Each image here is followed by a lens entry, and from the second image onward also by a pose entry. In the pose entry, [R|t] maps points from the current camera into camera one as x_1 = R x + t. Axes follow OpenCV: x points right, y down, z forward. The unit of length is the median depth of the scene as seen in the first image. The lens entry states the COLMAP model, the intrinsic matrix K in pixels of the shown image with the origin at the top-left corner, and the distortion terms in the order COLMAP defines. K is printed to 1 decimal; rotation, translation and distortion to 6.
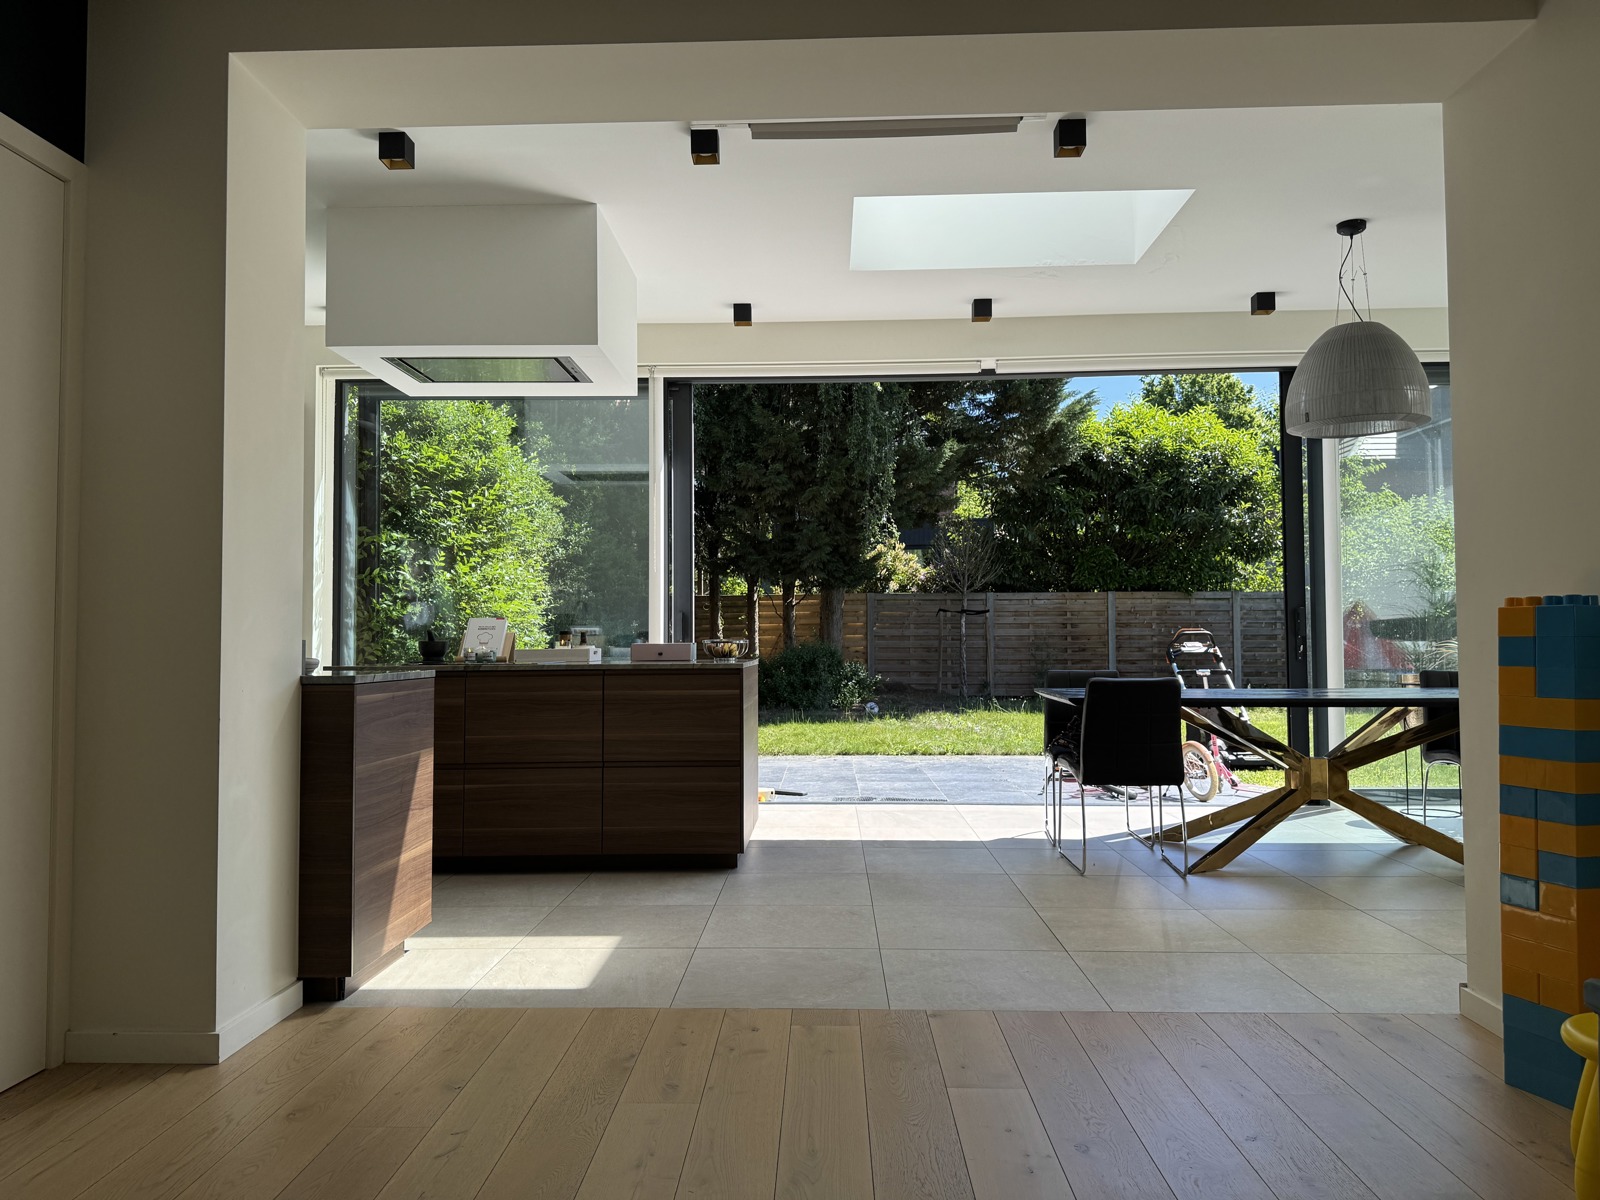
lens RADIAL K [[1125.2, 0, 795.1], [0, 1125.2, 606.7], [0, 0, 1]] dist [0.121918, -0.144529]
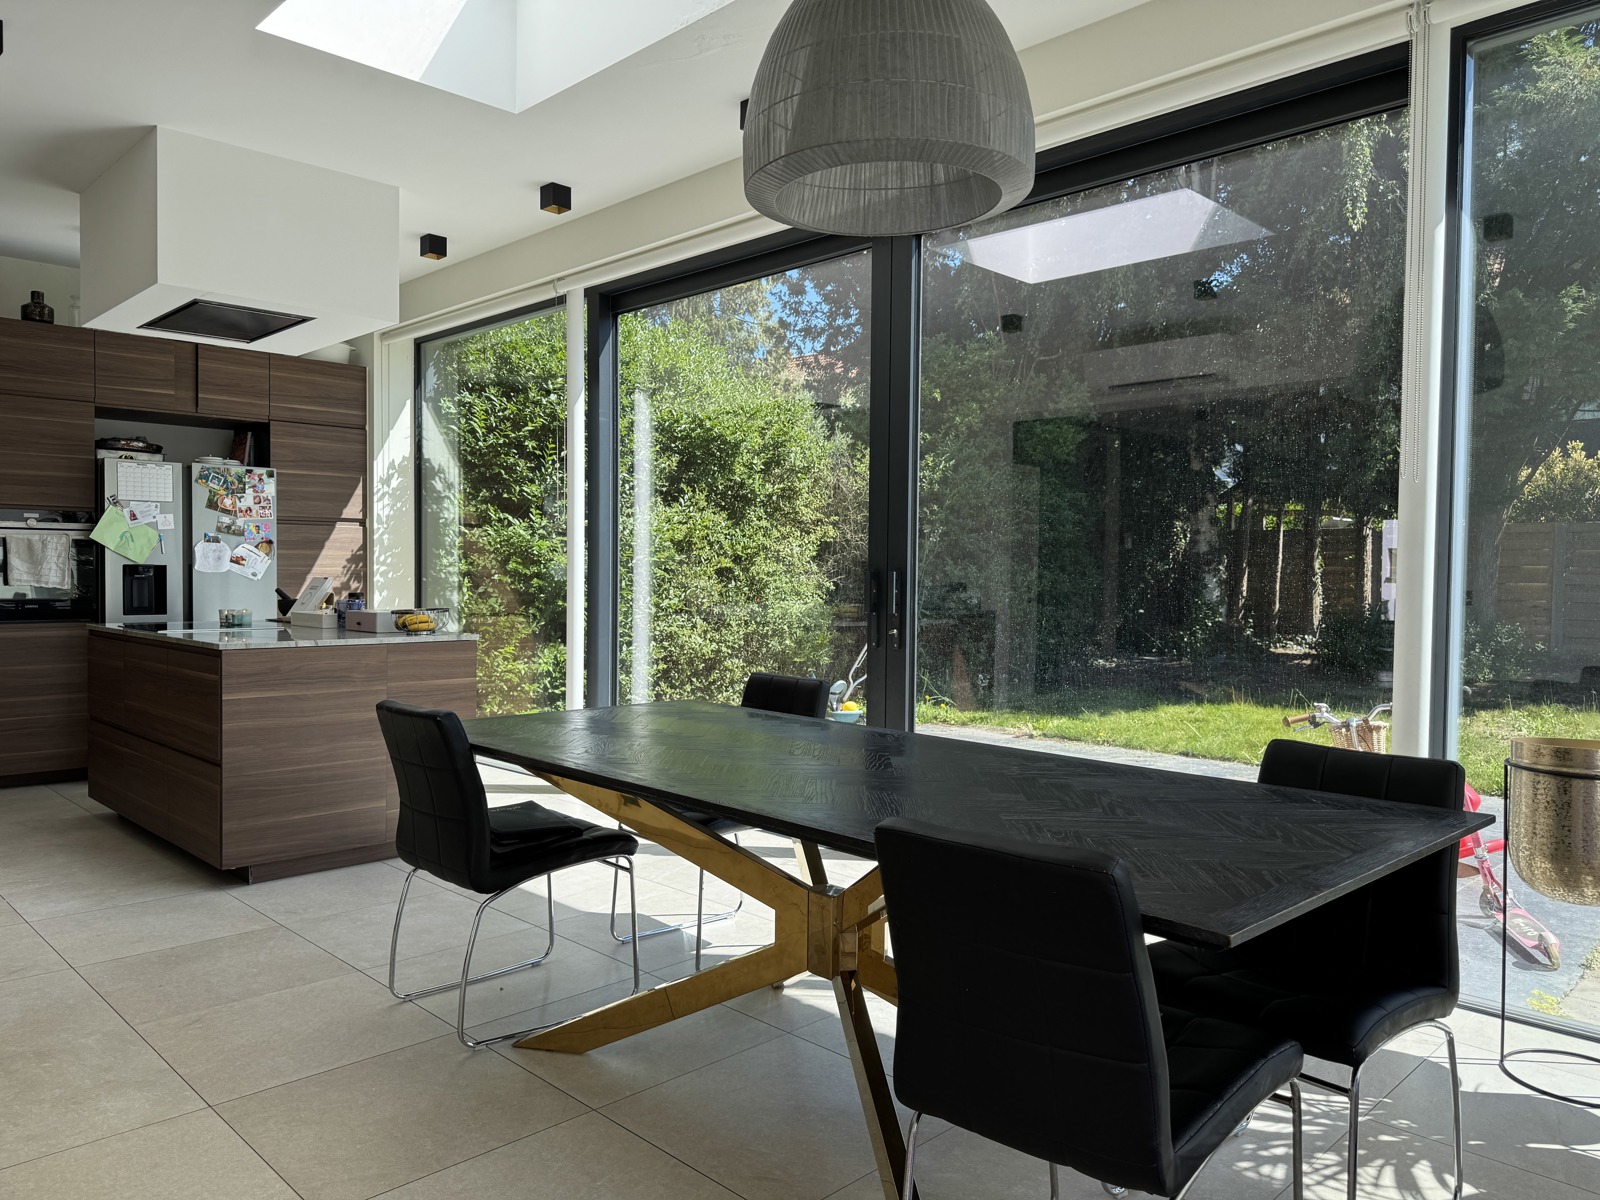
lens RADIAL K [[1125.2, 0, 795.1], [0, 1125.2, 606.7], [0, 0, 1]] dist [0.121918, -0.144529]
pose [[0.724913, 0.032514, -0.688072, 0.218076], [0.009706, 0.998304, 0.057399, -0.005457], [0.688772, -0.048288, 0.723368, 0.175248]]
